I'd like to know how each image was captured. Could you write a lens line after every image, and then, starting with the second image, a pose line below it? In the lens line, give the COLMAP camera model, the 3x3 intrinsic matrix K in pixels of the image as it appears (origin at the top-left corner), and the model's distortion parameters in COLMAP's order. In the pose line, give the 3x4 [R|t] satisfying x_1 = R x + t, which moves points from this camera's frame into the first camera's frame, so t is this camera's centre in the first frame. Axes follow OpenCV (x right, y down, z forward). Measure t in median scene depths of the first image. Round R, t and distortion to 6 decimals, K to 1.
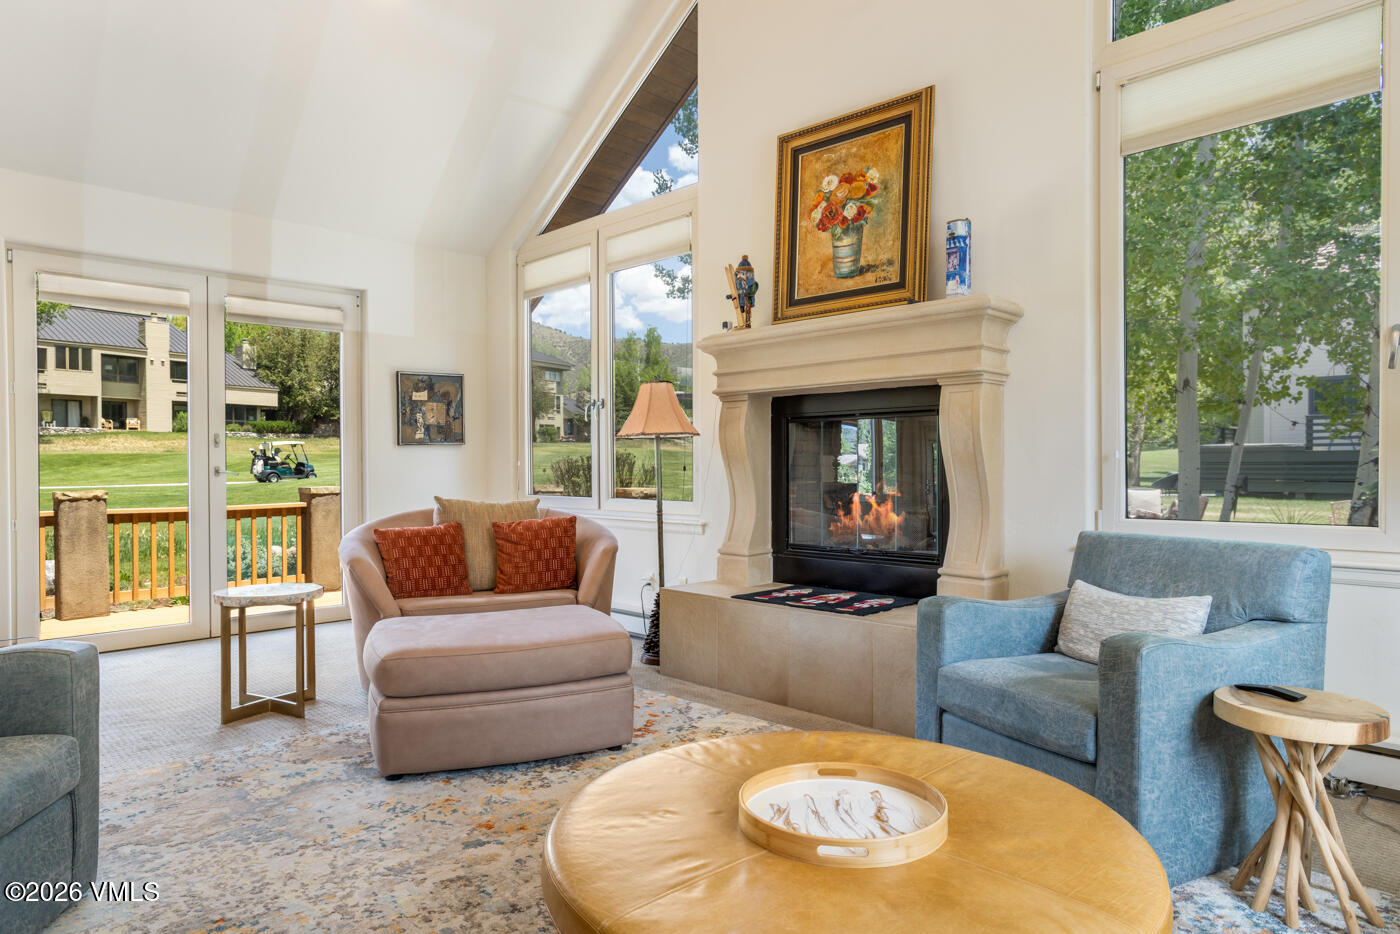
lens RADIAL K [[852.4, 0, 700.0], [0, 852.4, 467.0], [0, 0, 1]] dist [-0.038630, -0.000713]
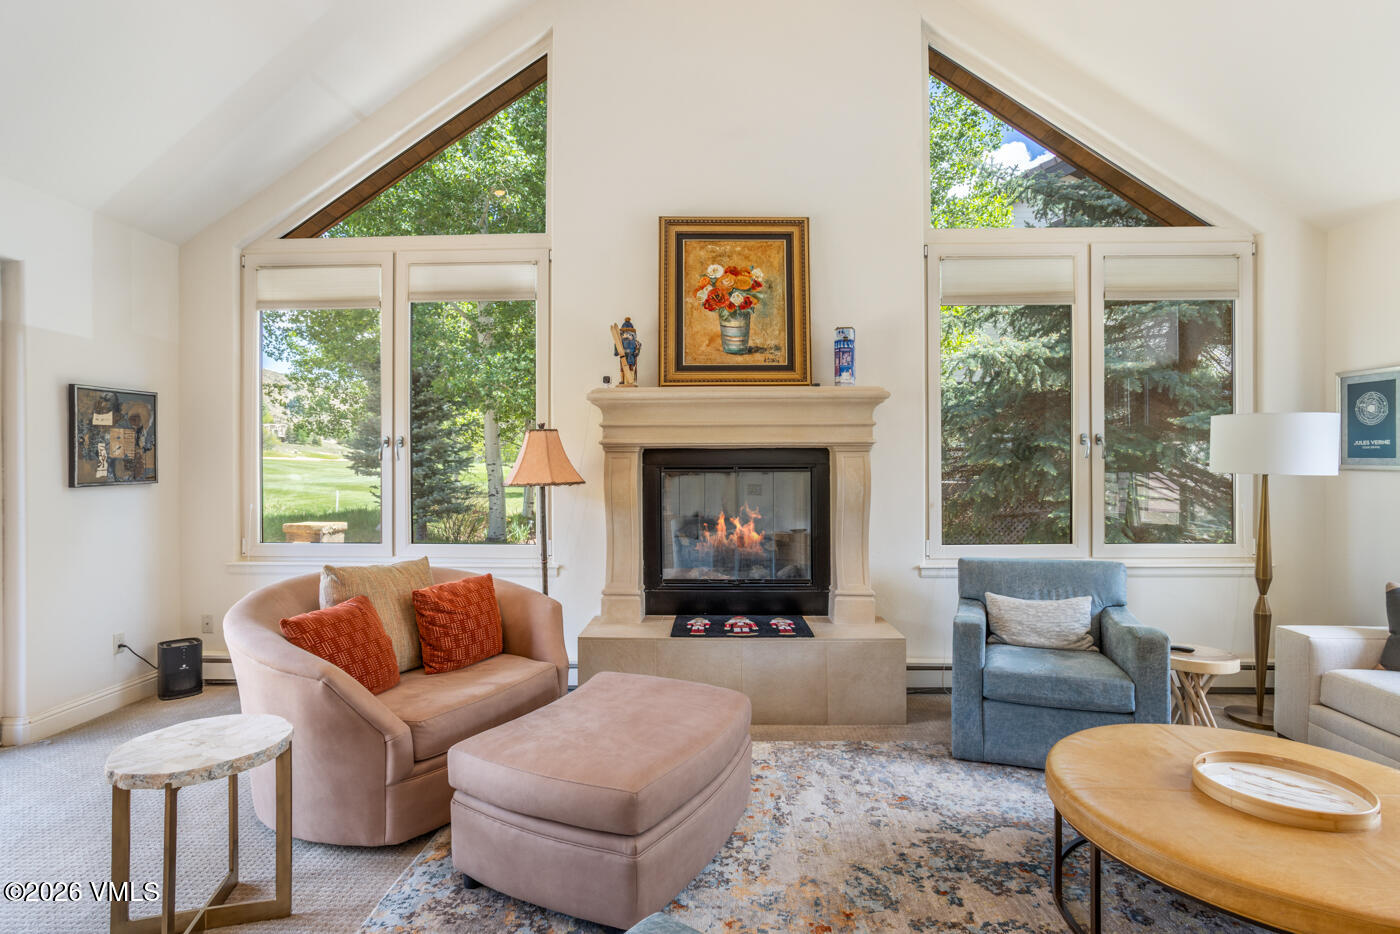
lens RADIAL K [[700.2, 0, 700.0], [0, 700.2, 467.0], [0, 0, 1]] dist [-0.060619, 0.043337]
pose [[0.727798, 0.006413, 0.685761, -0.531873], [0.000847, 0.999947, -0.010250, -0.052973], [-0.685791, 0.008041, 0.727754, 0.315198]]
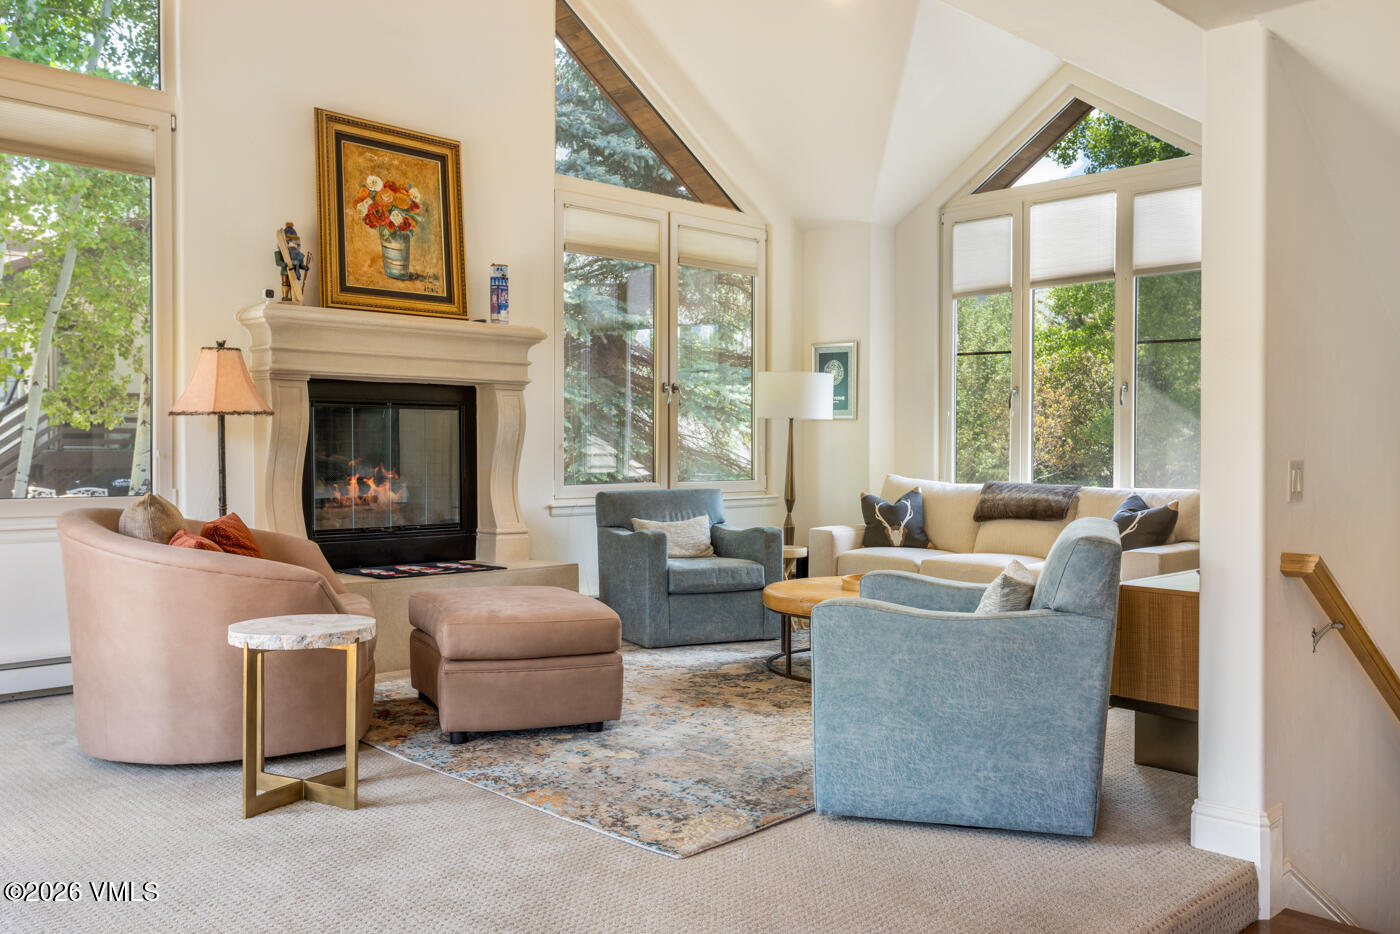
lens RADIAL K [[1180.2, 0, 697.4], [0, 1180.2, 461.7], [0, 0, 1]] dist [-0.001984, 0.006152]
pose [[-0.001644, -0.003404, 0.999993, -1.336372], [0.003397, 0.999988, 0.003409, 0.009003], [-0.999993, 0.003403, -0.001632, 0.608349]]
